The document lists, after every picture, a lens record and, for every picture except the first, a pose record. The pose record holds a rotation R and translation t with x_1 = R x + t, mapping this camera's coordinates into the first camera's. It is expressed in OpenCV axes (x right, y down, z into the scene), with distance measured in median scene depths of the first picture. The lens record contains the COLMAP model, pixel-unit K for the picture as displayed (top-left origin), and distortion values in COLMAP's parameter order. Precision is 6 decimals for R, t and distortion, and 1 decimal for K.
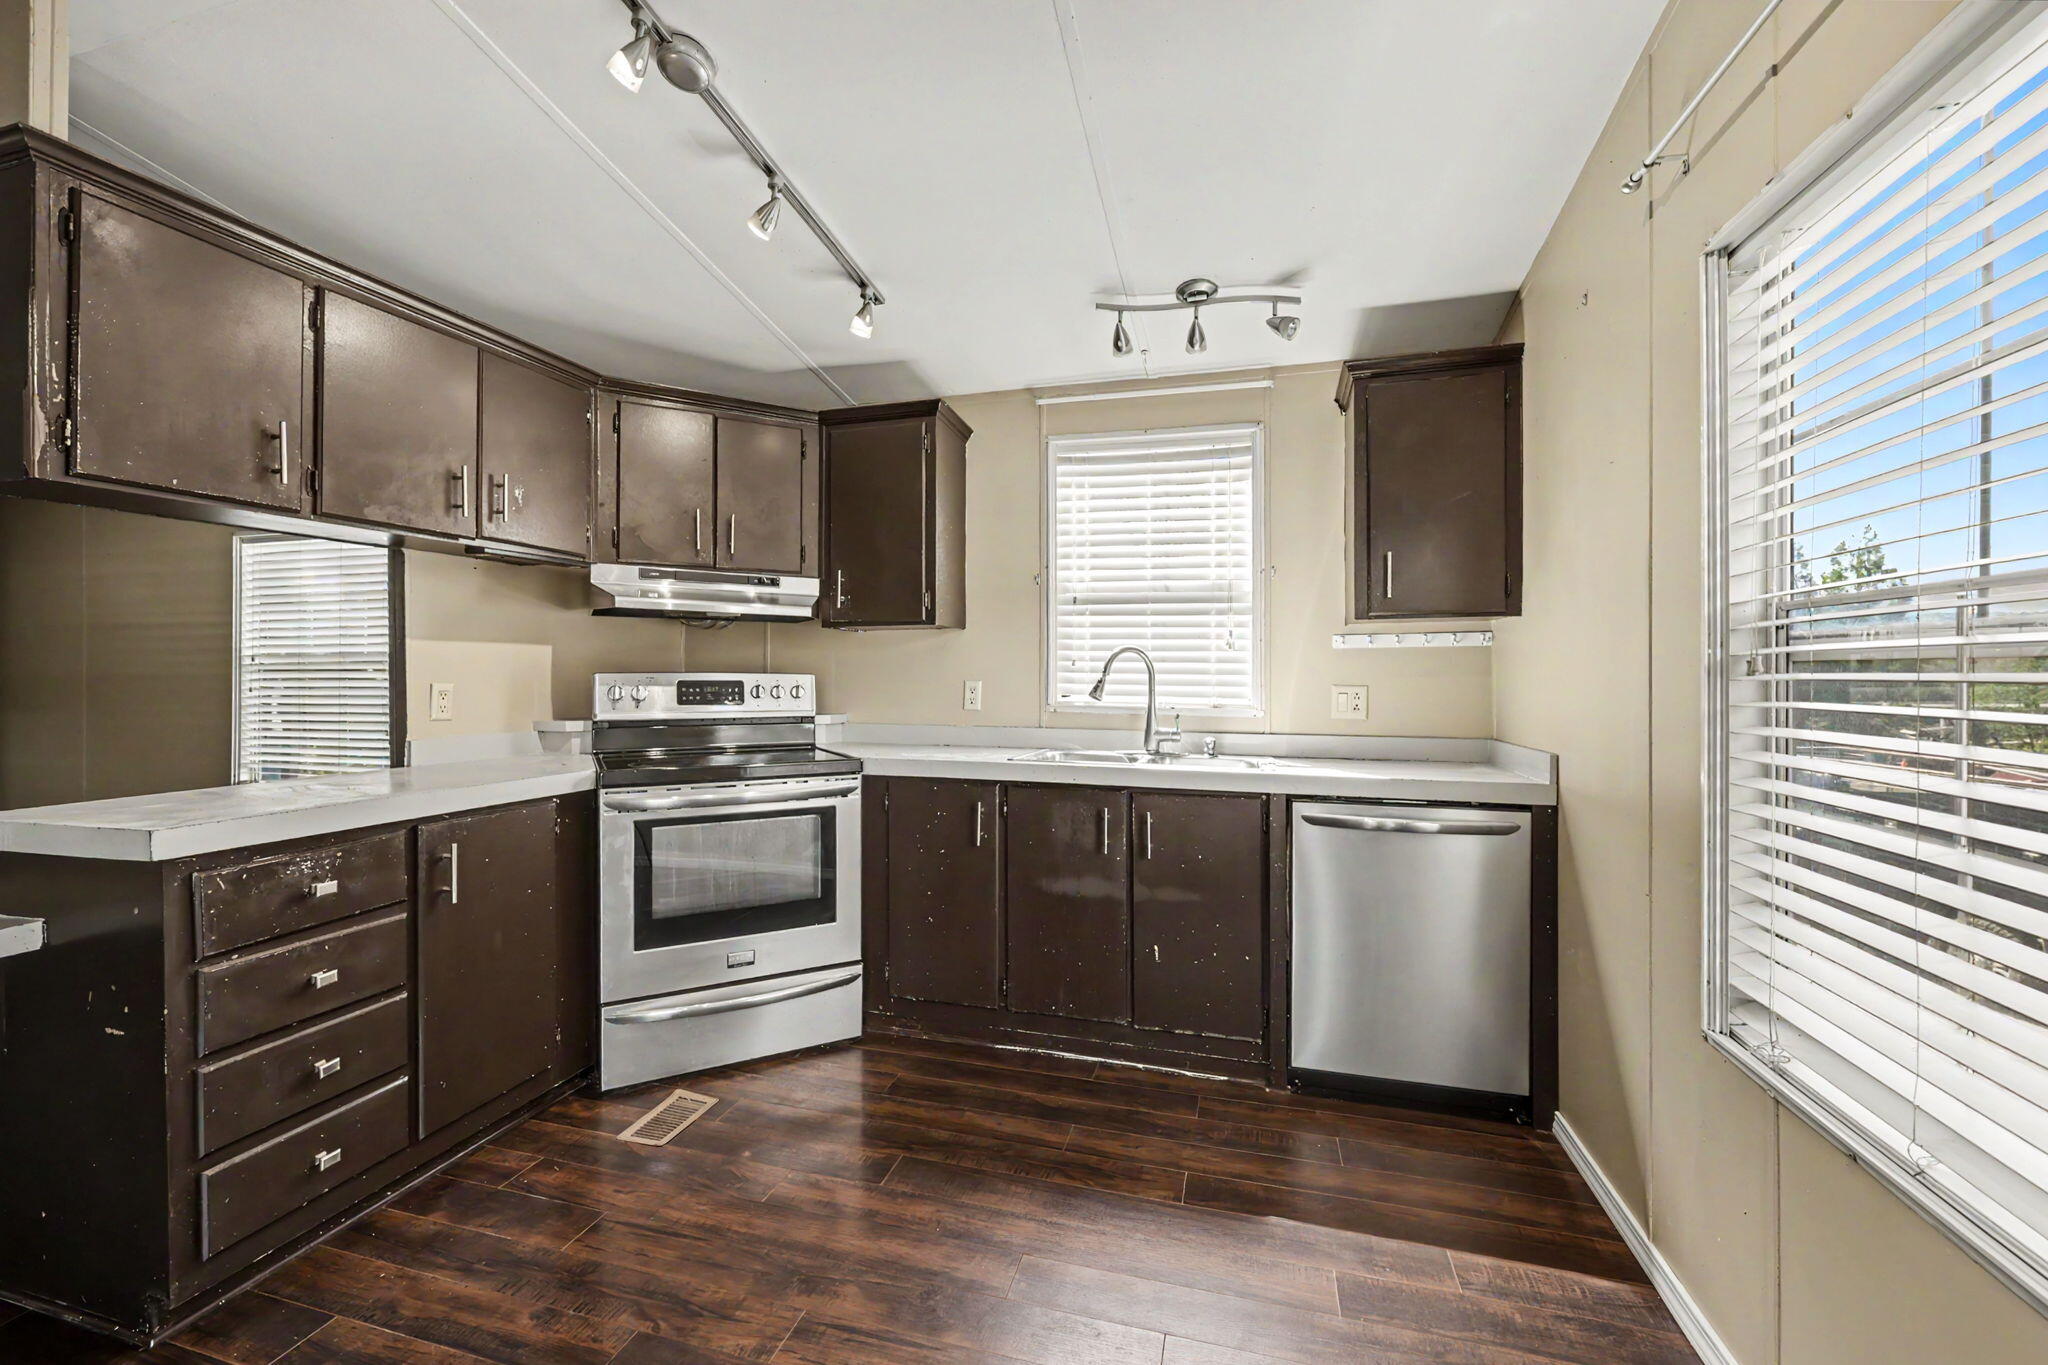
lens RADIAL K [[820.9, 0, 1027.1], [0, 820.9, 690.5], [0, 0, 1]] dist [-0.001095, -0.000089]
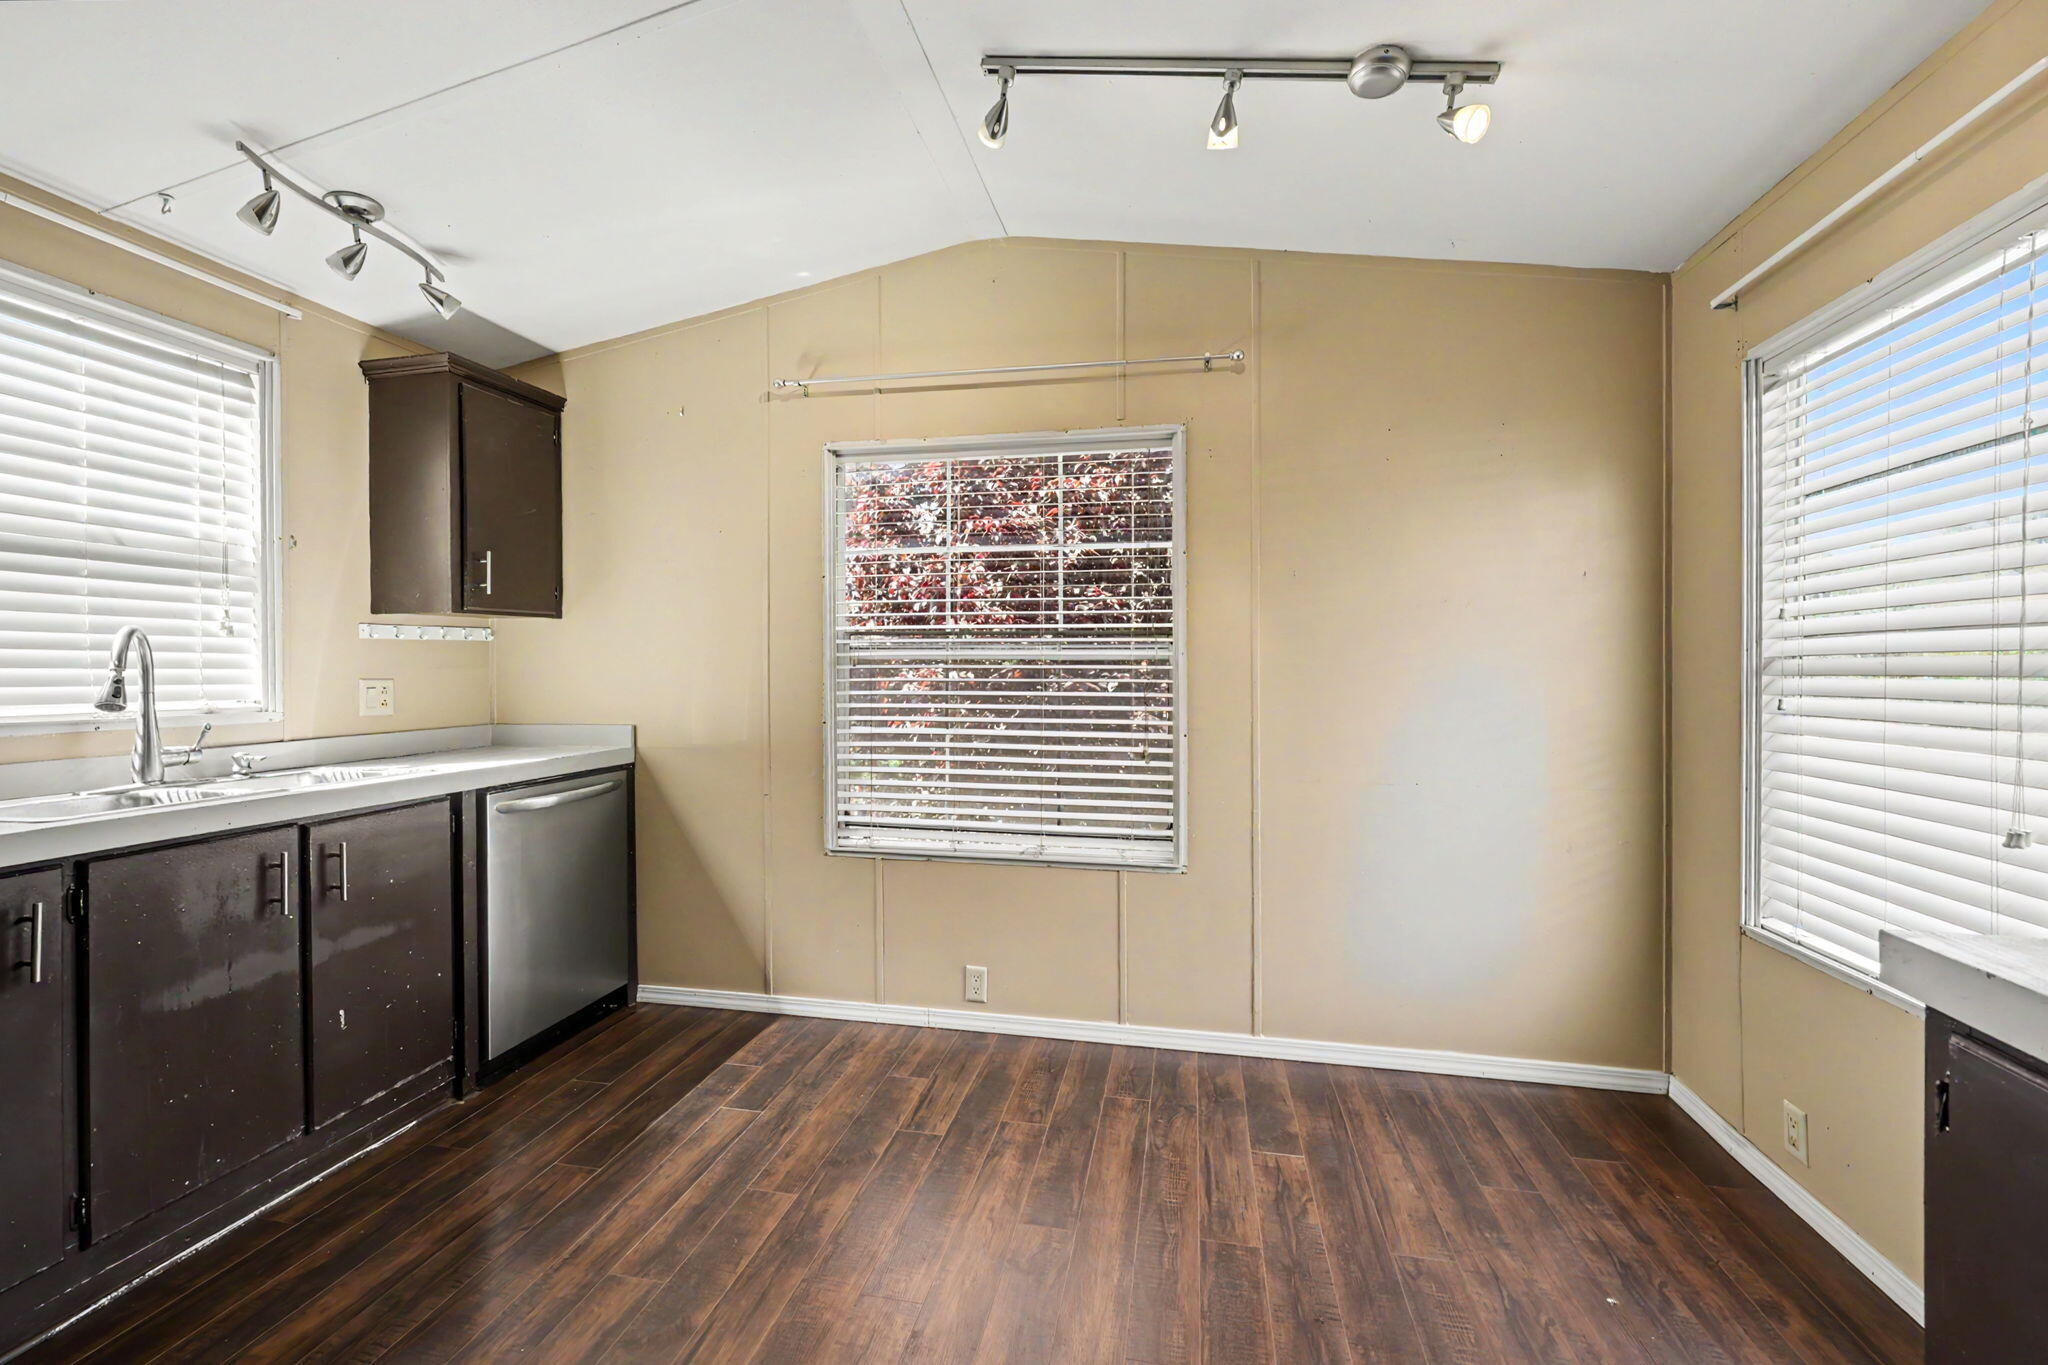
lens RADIAL K [[838.1, 0, 1024.0], [0, 838.1, 682.5], [0, 0, 1]] dist [0.000869, 0.000206]
pose [[-0.069192, -0.024846, 0.997294, -0.669396], [0.021195, 0.999428, 0.026369, -0.012859], [-0.997378, 0.022962, -0.068626, 0.378216]]
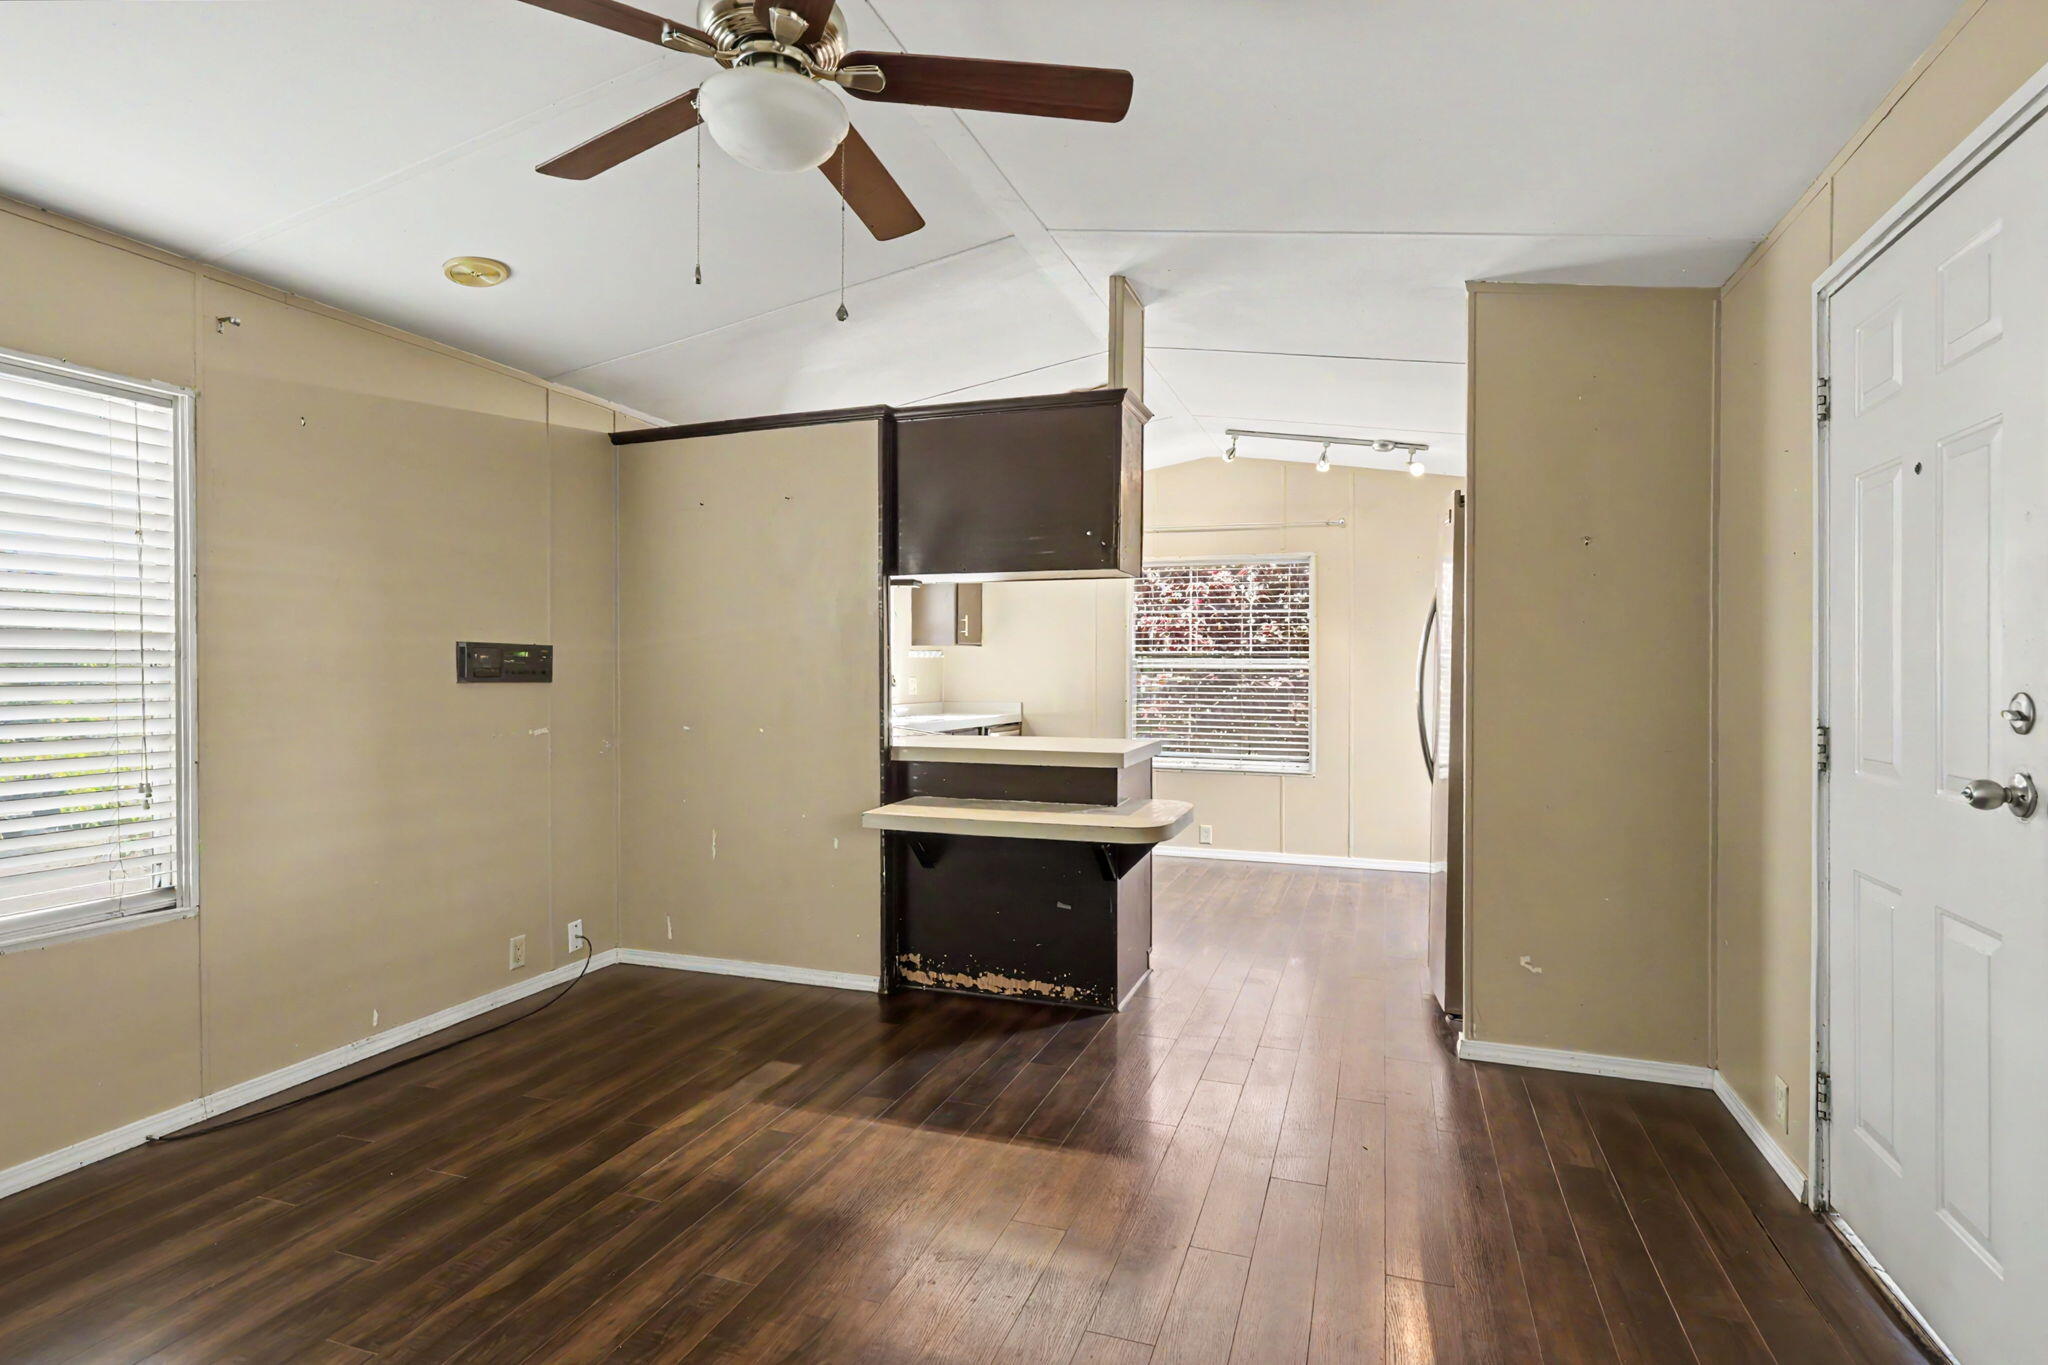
lens RADIAL K [[1016.0, 0, 1024.0], [0, 1016.0, 682.5], [0, 0, 1]] dist [0.000621, 0.000081]
pose [[0.070049, -0.012963, 0.997459, -2.048621], [0.016253, 0.999798, 0.011852, -0.018334], [-0.997411, 0.015381, 0.070246, 0.620963]]
